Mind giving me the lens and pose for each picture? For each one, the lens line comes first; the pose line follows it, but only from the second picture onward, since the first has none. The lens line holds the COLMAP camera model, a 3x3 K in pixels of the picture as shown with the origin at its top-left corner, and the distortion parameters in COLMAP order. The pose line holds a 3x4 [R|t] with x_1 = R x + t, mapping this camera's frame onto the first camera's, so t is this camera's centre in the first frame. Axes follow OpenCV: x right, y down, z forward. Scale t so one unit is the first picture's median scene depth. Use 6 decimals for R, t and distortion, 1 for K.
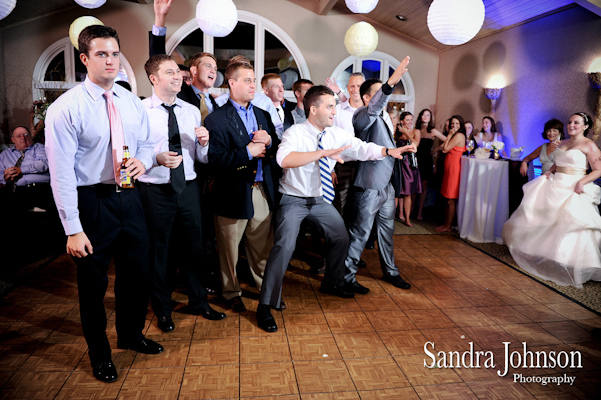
lens RADIAL K [[412.6, 0, 295.1], [0, 412.6, 200.7], [0, 0, 1]] dist [-0.048878, -0.003162]
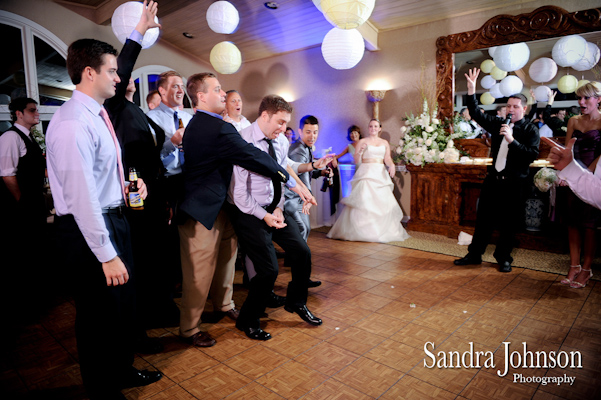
lens RADIAL K [[412.6, 0, 301.5], [0, 412.6, 205.2], [0, 0, 1]] dist [-0.048878, -0.003162]
pose [[0.771259, -0.146864, 0.619347, -0.307728], [0.162520, 0.986203, 0.031472, -0.010038], [-0.615425, 0.076383, 0.784486, 0.052718]]
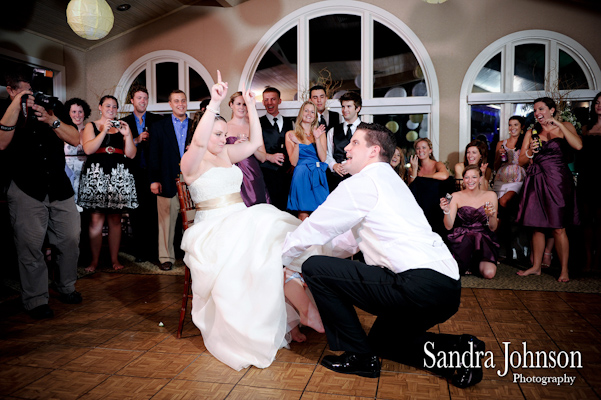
lens RADIAL K [[506.2, 0, 296.6], [0, 506.2, 202.3], [0, 0, 1]] dist [-0.013911, 0.006965]
pose [[0.937054, -0.008237, -0.349089, 0.172777], [-0.034421, 0.992674, -0.115818, 0.049772], [0.347485, 0.120543, 0.929905, 0.164979]]
